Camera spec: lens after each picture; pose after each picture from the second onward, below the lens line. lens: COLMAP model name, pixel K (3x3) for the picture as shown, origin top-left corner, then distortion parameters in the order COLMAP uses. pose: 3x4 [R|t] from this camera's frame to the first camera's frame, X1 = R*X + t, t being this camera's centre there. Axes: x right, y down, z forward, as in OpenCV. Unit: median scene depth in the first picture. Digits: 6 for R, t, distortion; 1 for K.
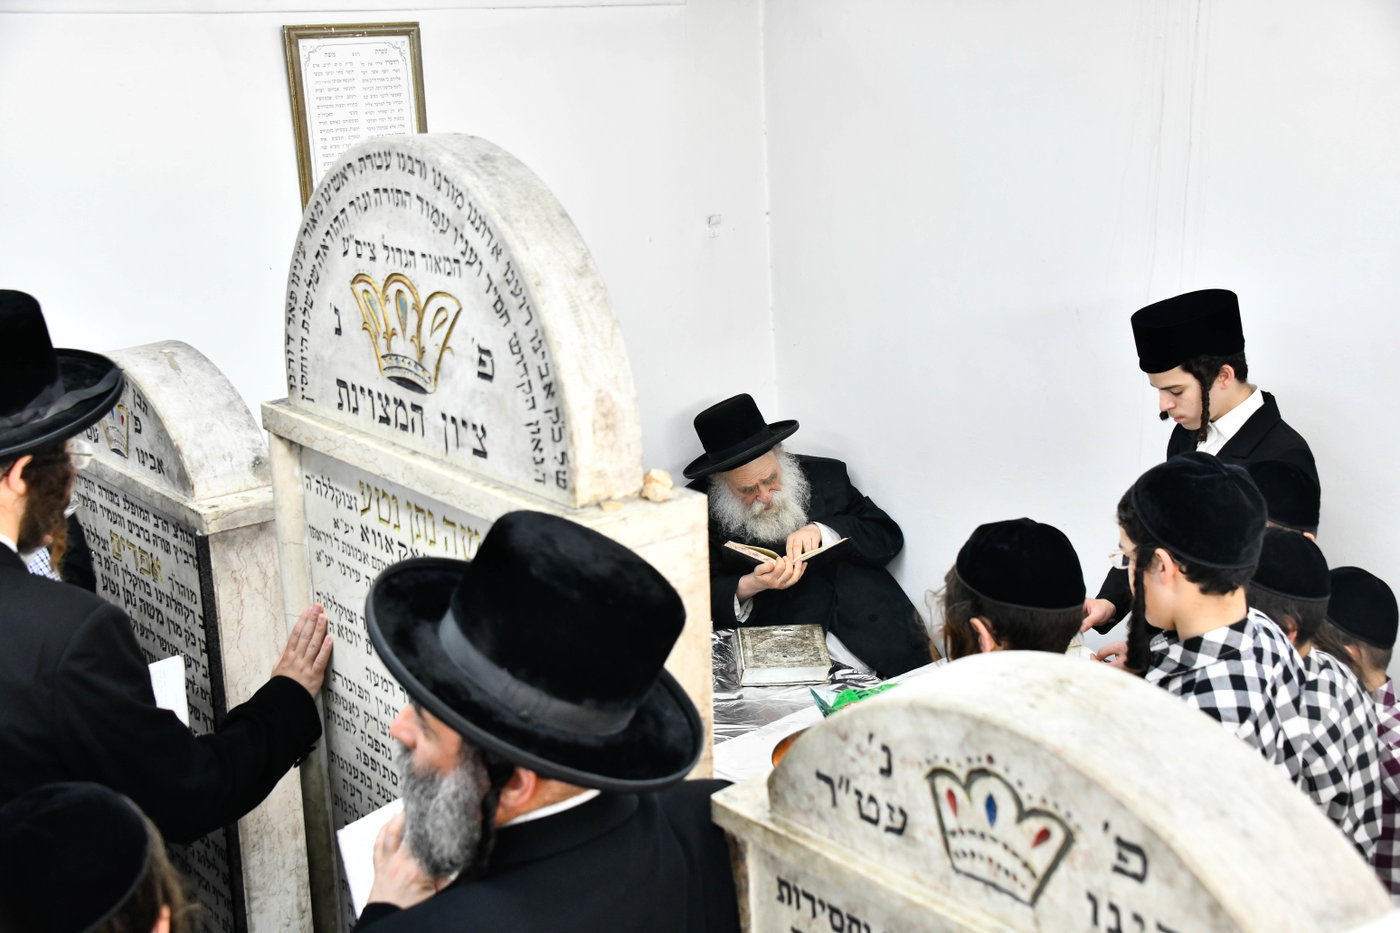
lens RADIAL K [[1679.0, 0, 699.9], [0, 1679.0, 476.2], [0, 0, 1]] dist [0.089779, 0.000000]
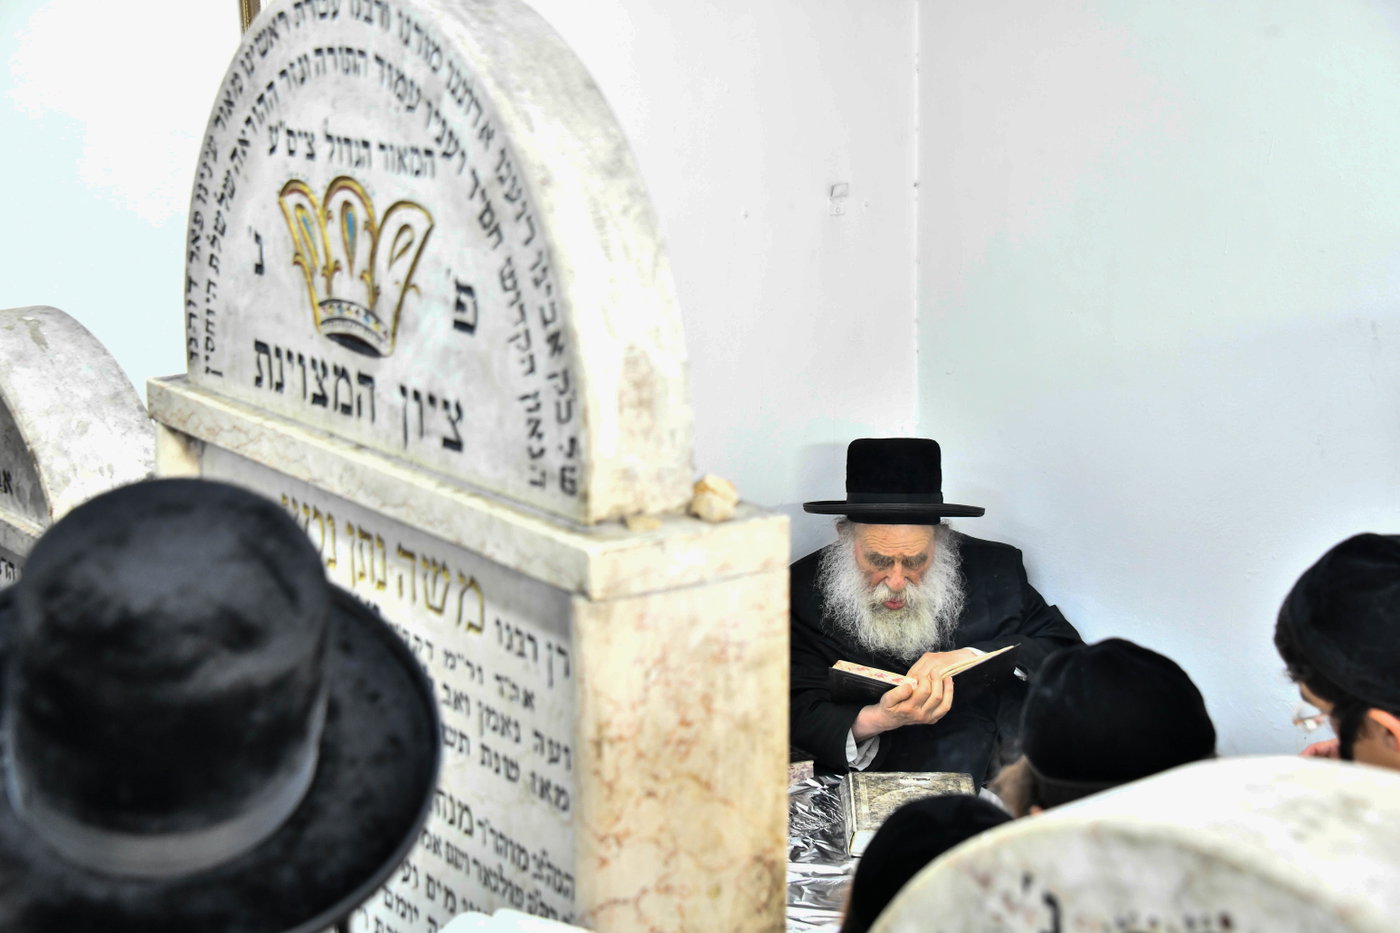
lens RADIAL K [[2287.9, 0, 696.7], [0, 2287.9, 477.5], [0, 0, 1]] dist [0.327960, 0.000000]
pose [[0.997697, 0.038726, -0.055684, 0.015878], [-0.041537, 0.997873, -0.050233, 0.039238], [0.053620, 0.052431, 0.997184, 0.095700]]
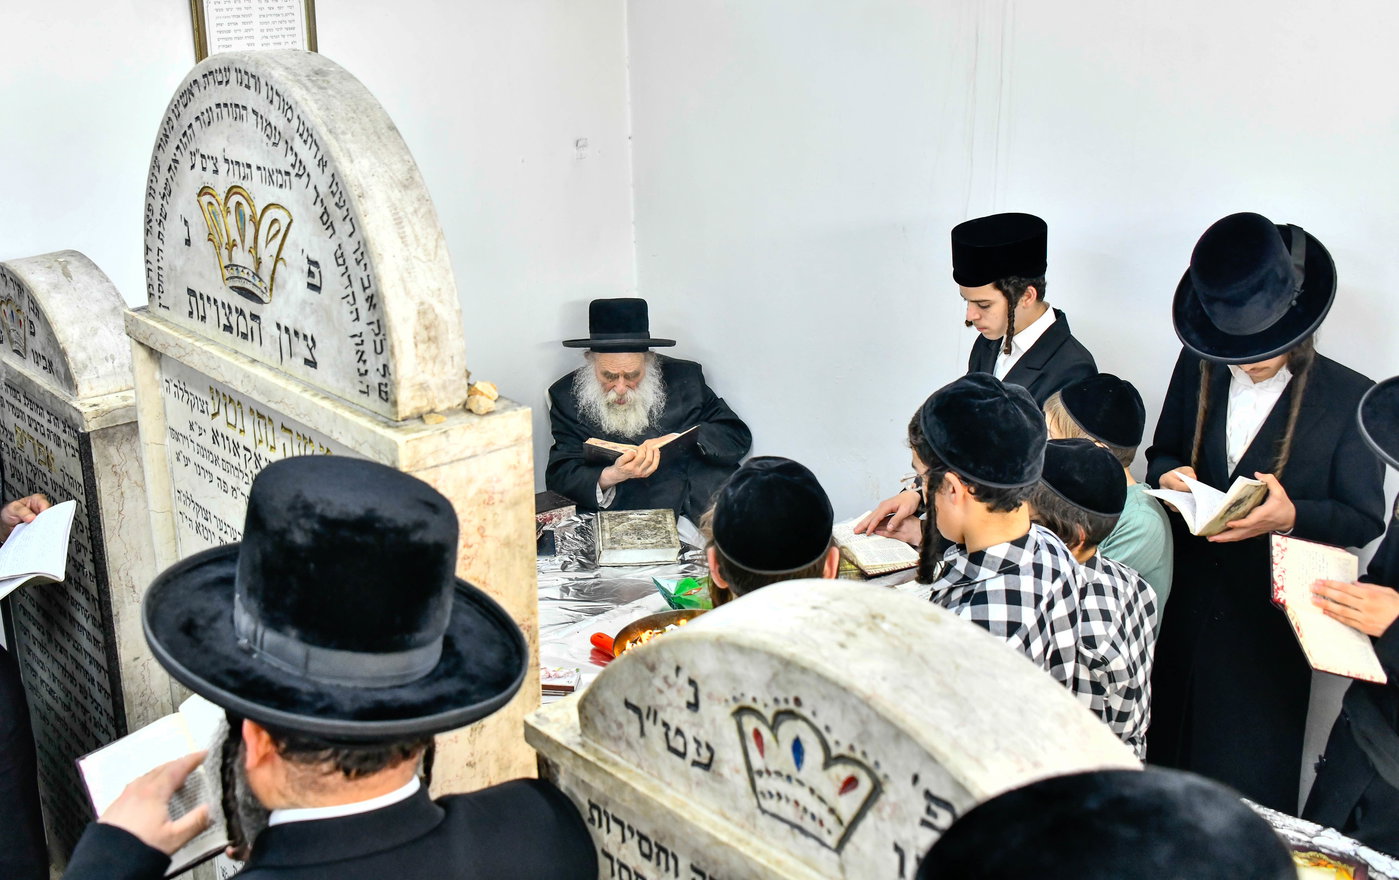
lens RADIAL K [[1413.8, 0, 620.0], [0, 1413.8, 368.7], [0, 0, 1]] dist [-0.067628, 0.000000]
pose [[0.999793, 0.006889, 0.019145, 0.037337], [-0.006949, 0.999971, 0.003045, -0.013642], [-0.019124, -0.003177, 0.999812, 0.142679]]
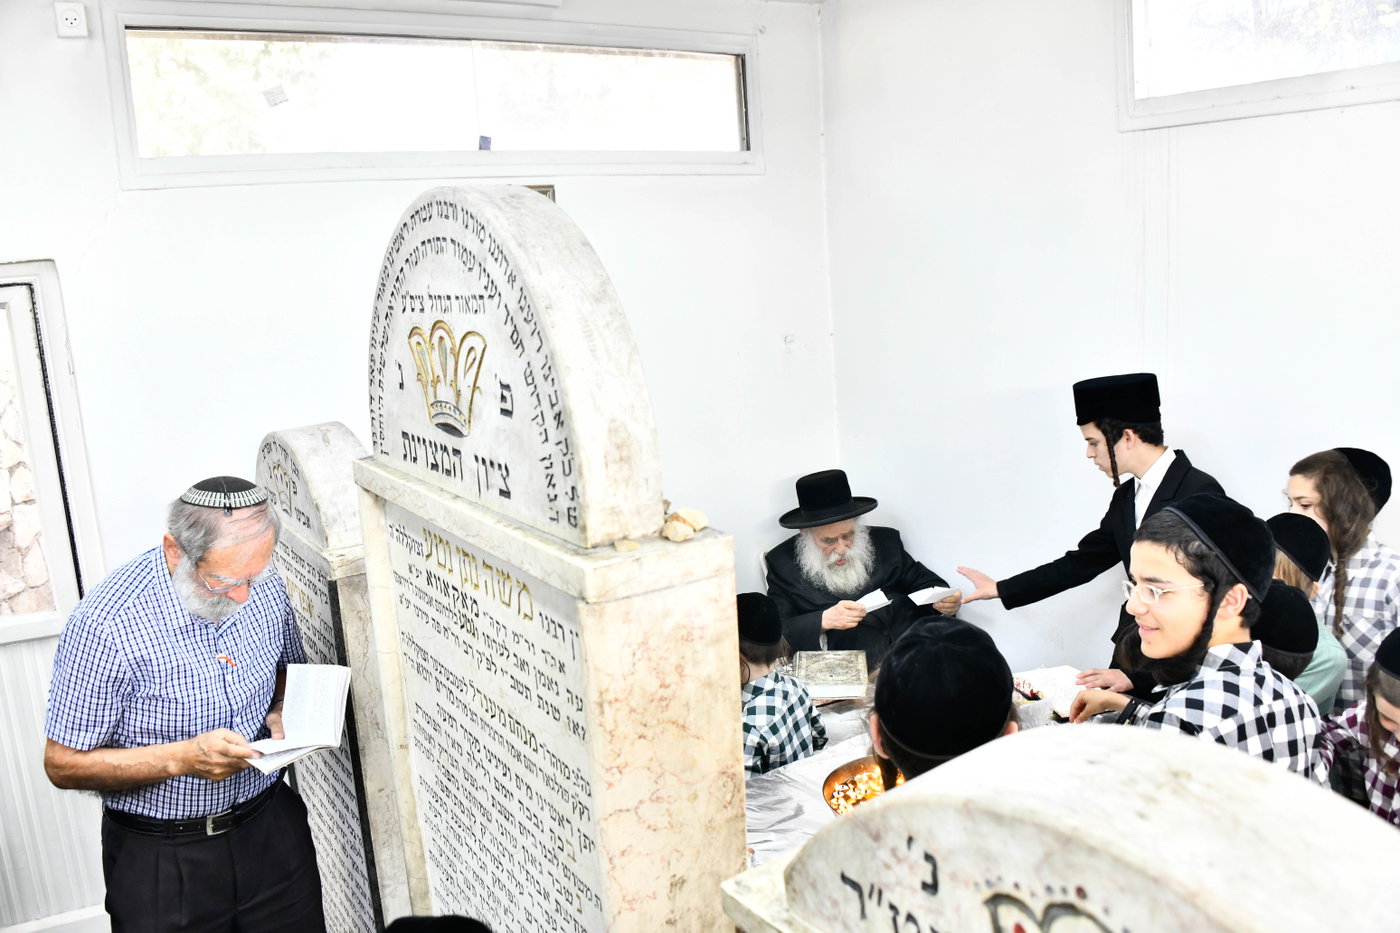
lens RADIAL K [[1109.6, 0, 705.1], [0, 1109.6, 468.7], [0, 0, 1]] dist [-0.152816, 0.072955]
pose [[0.996131, -0.005813, -0.087685, 0.038687], [-0.000675, 0.997274, -0.073780, 0.018139], [0.087875, 0.073553, 0.993412, 0.358946]]
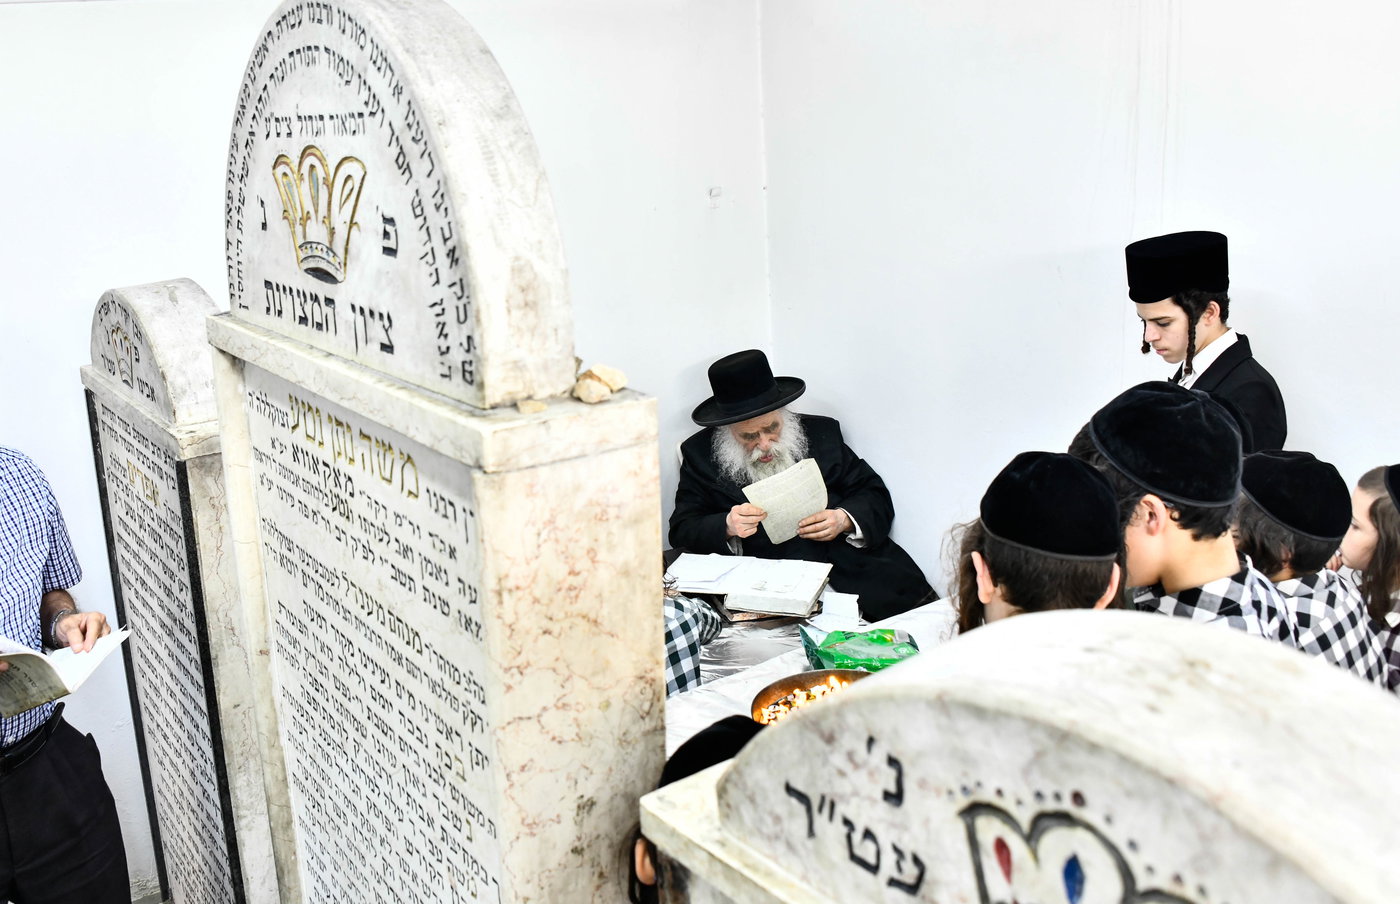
lens RADIAL K [[1290.2, 0, 585.8], [0, 1290.2, 419.8], [0, 0, 1]] dist [-0.133707, 0.000000]
pose [[0.994330, 0.011036, -0.105767, 0.031730], [-0.013563, 0.999639, -0.023202, 0.033227], [0.105473, 0.024505, 0.994120, 0.367574]]
